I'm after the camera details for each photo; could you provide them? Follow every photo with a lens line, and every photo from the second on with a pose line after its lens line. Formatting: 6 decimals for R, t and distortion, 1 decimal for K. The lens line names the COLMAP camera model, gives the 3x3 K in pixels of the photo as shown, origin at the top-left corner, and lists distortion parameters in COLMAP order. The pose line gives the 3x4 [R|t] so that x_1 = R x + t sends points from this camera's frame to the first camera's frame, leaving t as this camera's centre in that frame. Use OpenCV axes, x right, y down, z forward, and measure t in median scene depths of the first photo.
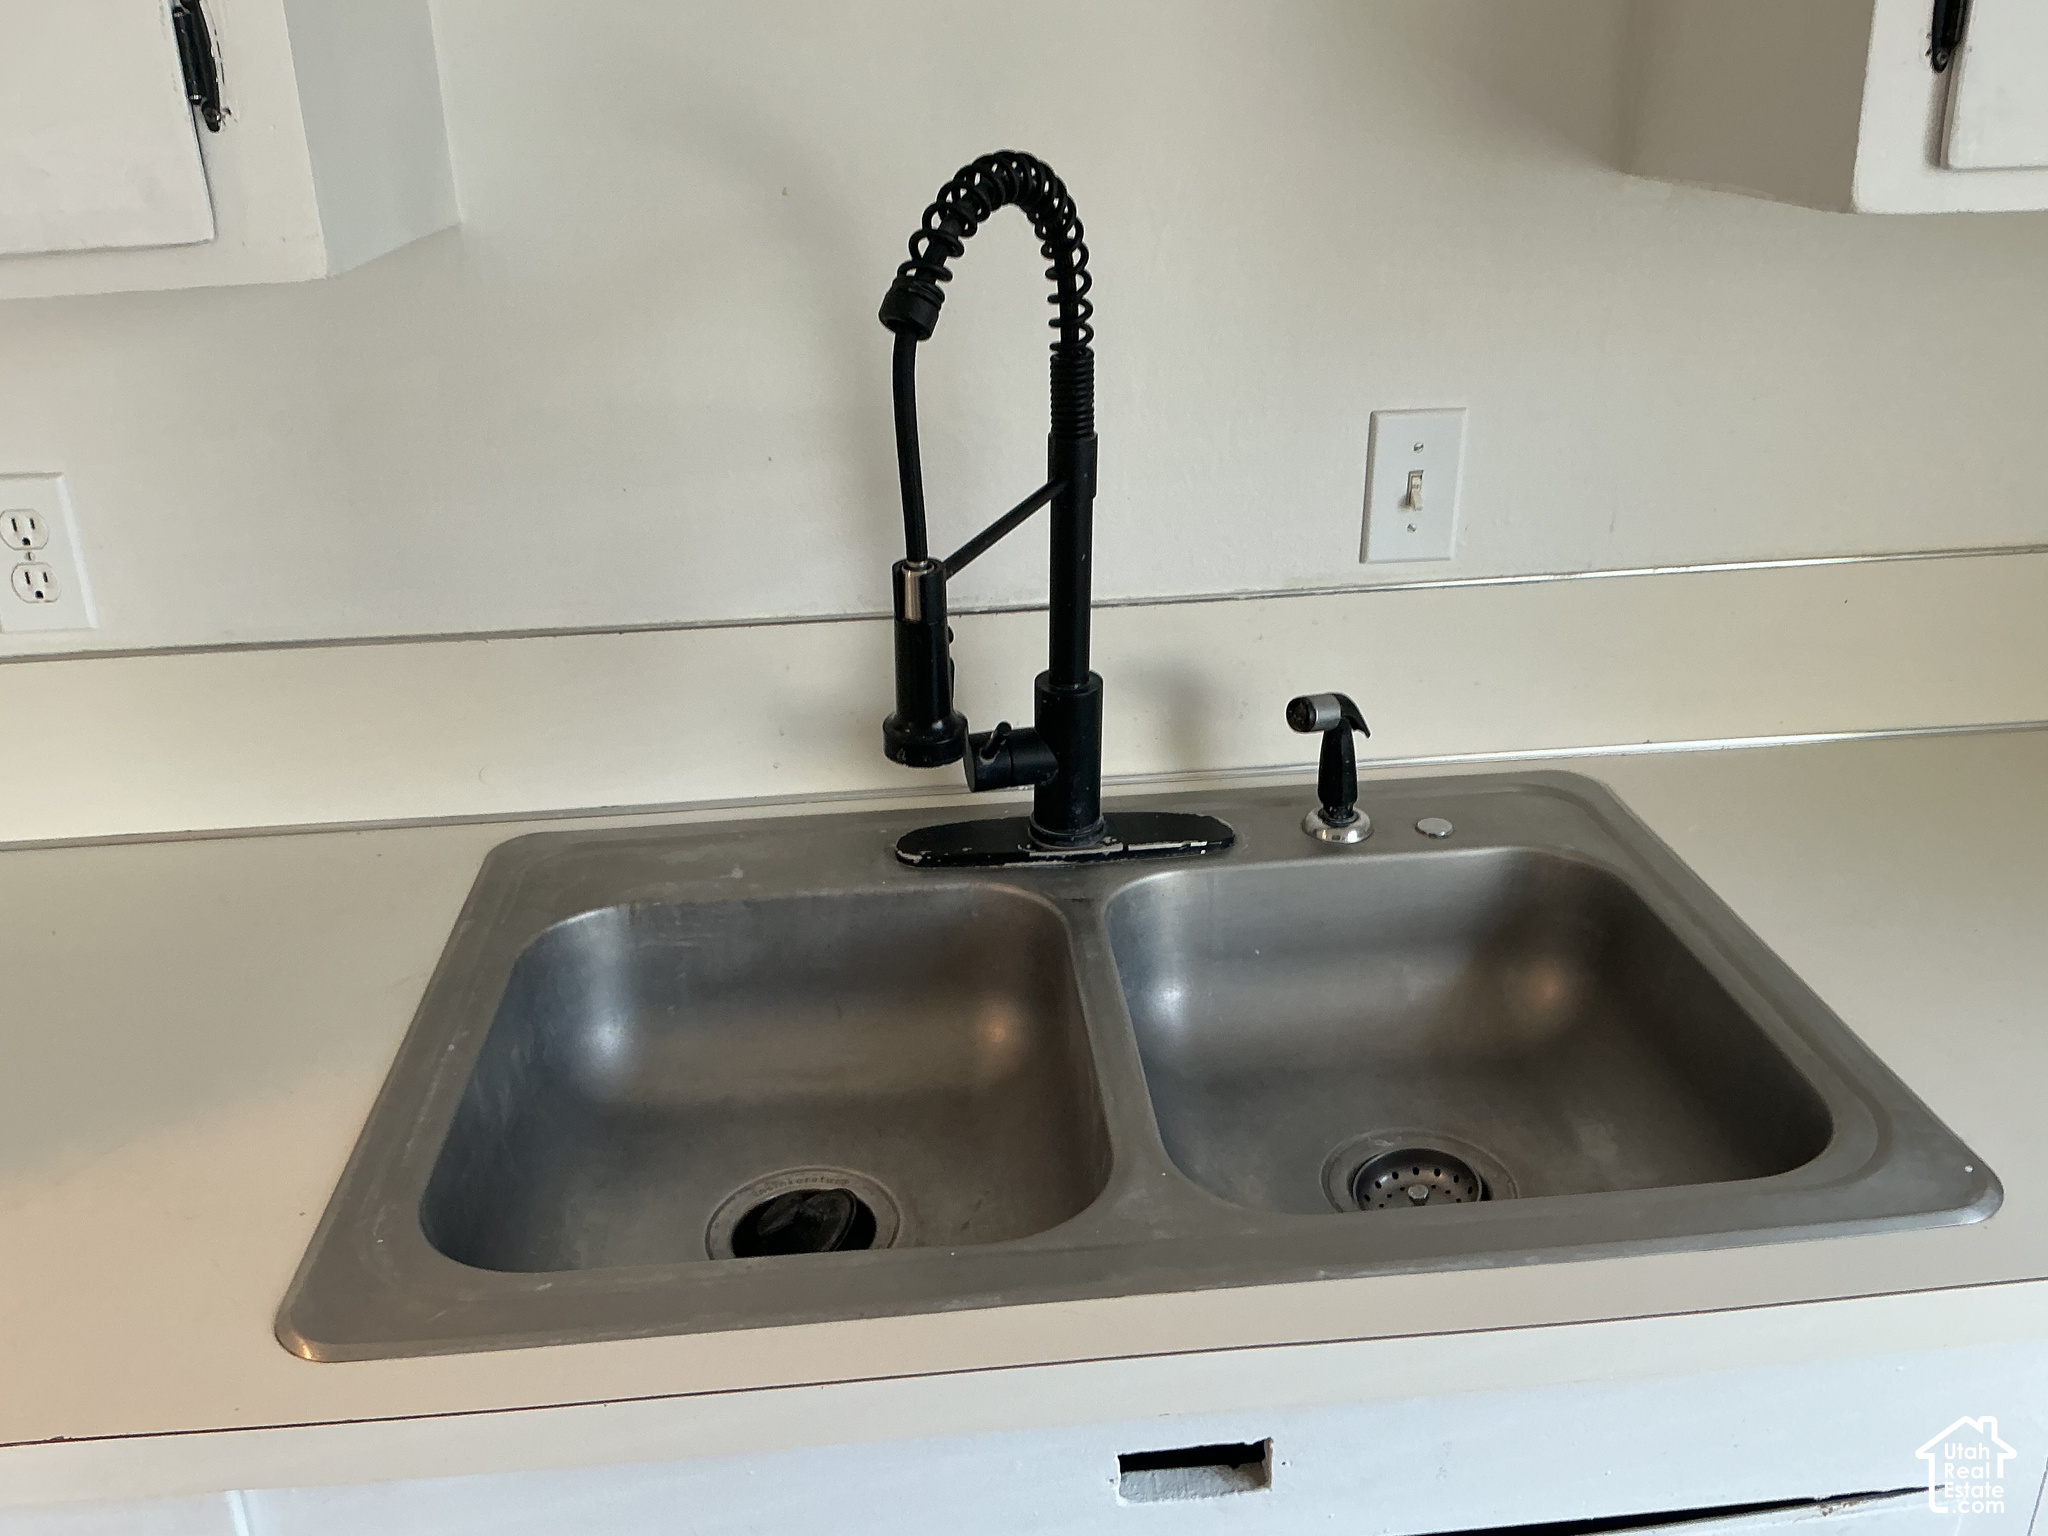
lens RADIAL K [[1718.6, 0, 1033.8], [0, 1718.6, 771.8], [0, 0, 1]] dist [0.008124, 0.000147]
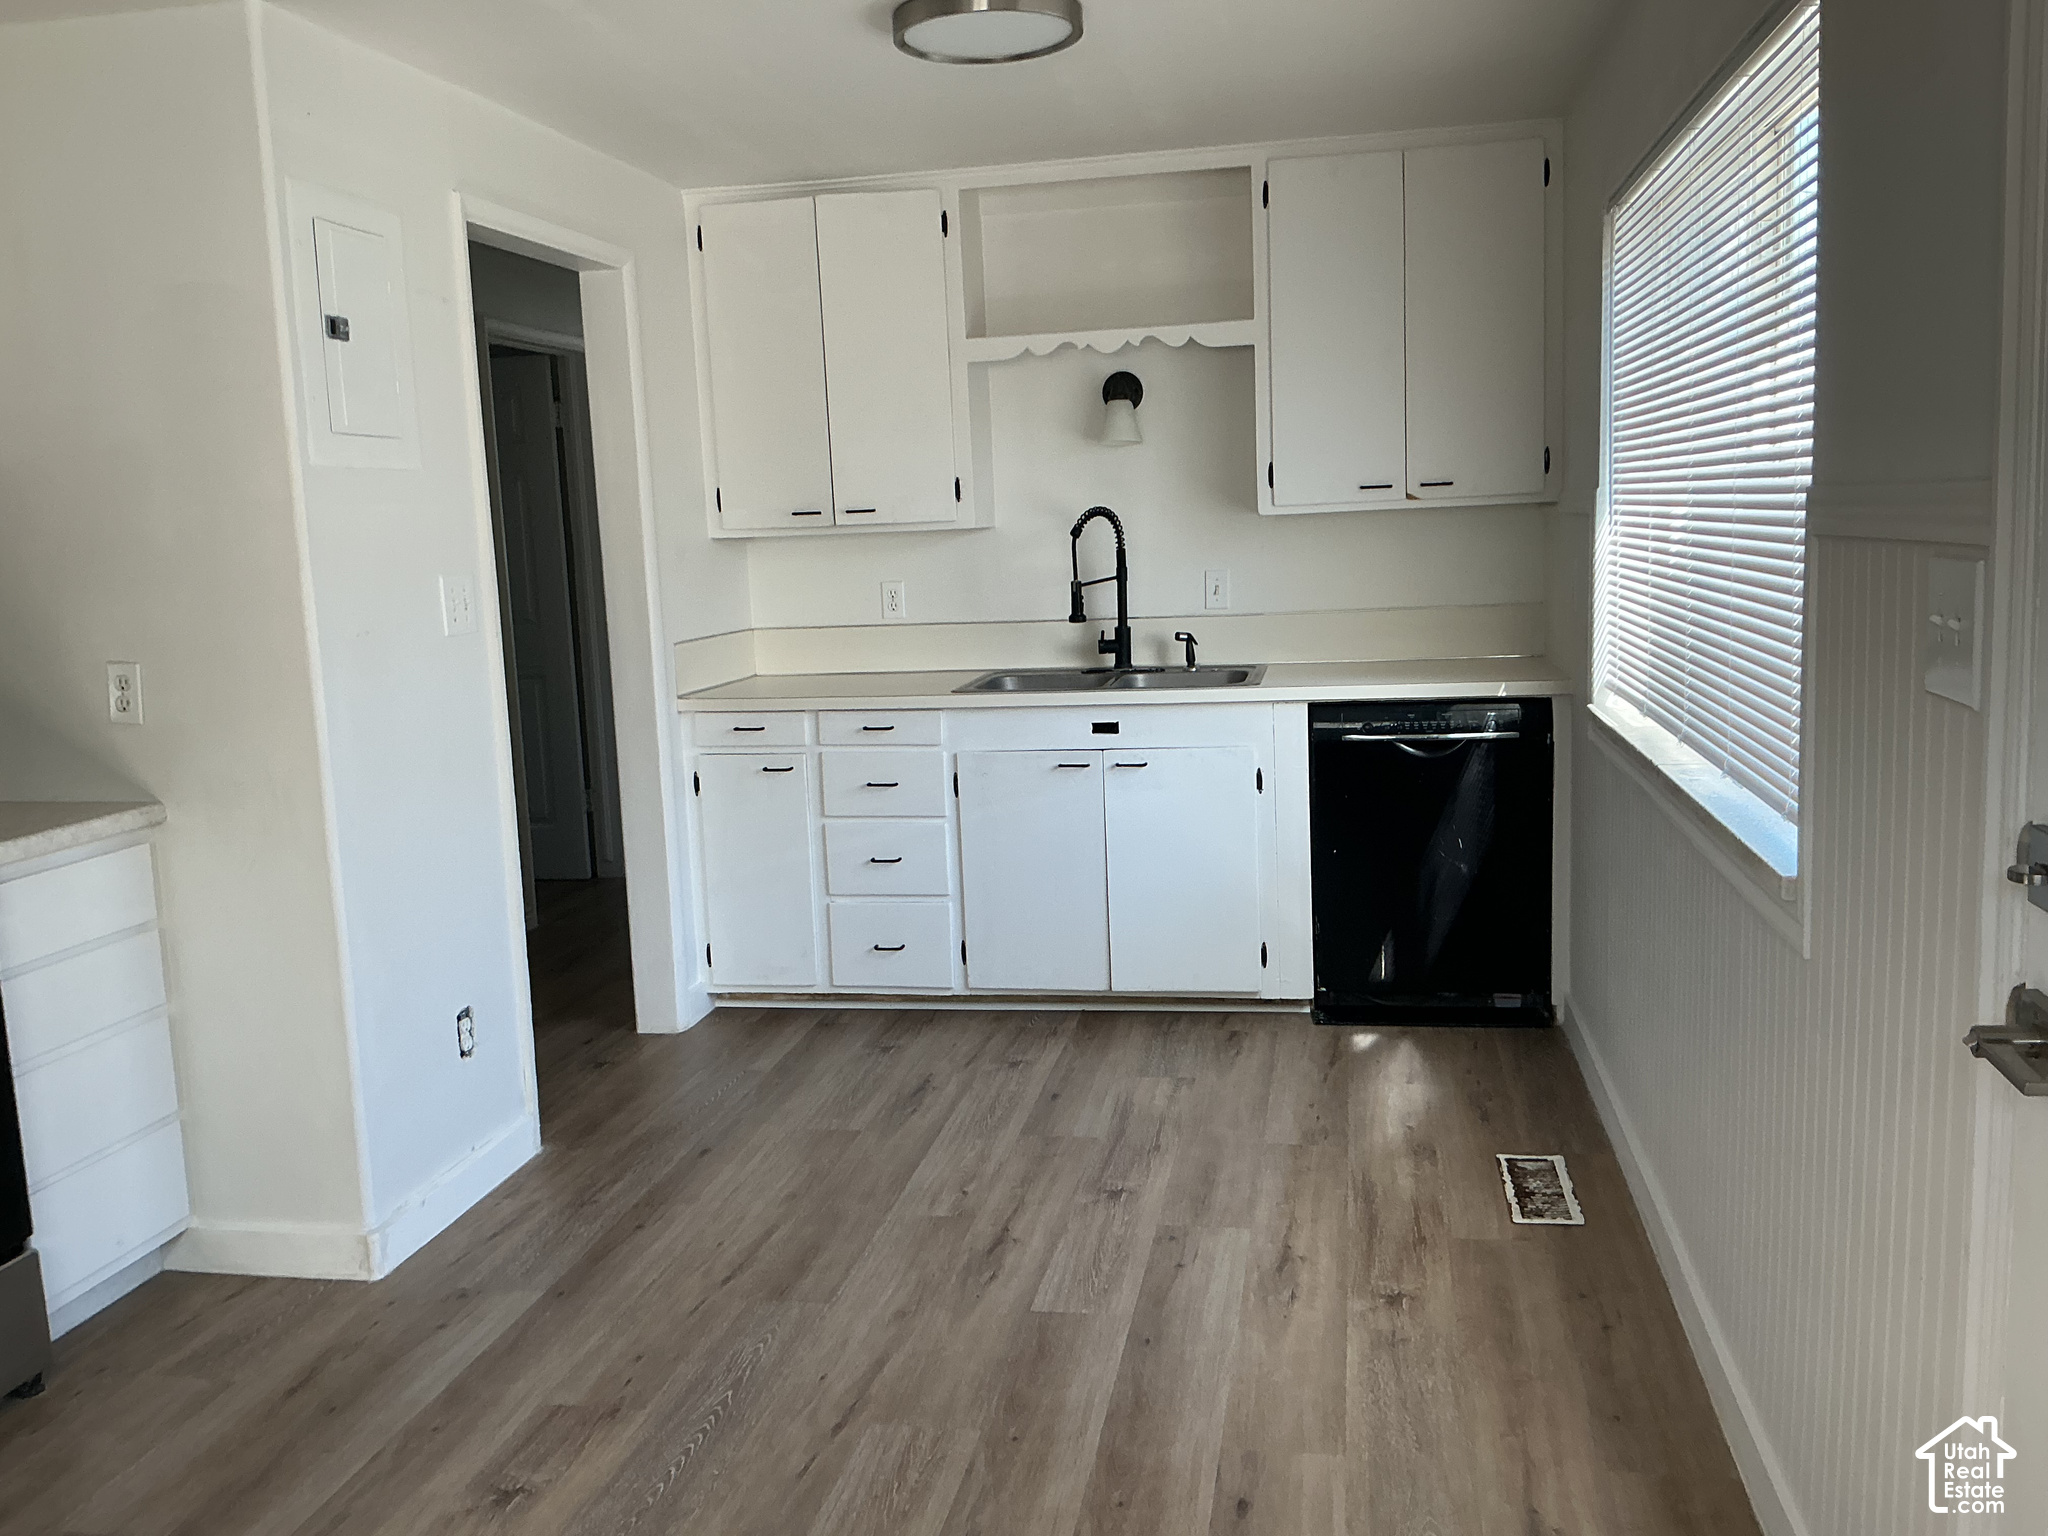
lens RADIAL K [[1718.6, 0, 1021.0], [0, 1718.6, 766.0], [0, 0, 1]] dist [0.008124, 0.000147]
pose [[0.960086, 0.027054, -0.278393, 1.055998], [-0.097523, 0.965231, -0.242524, 1.447184], [0.262153, 0.259994, 0.929343, -3.167815]]
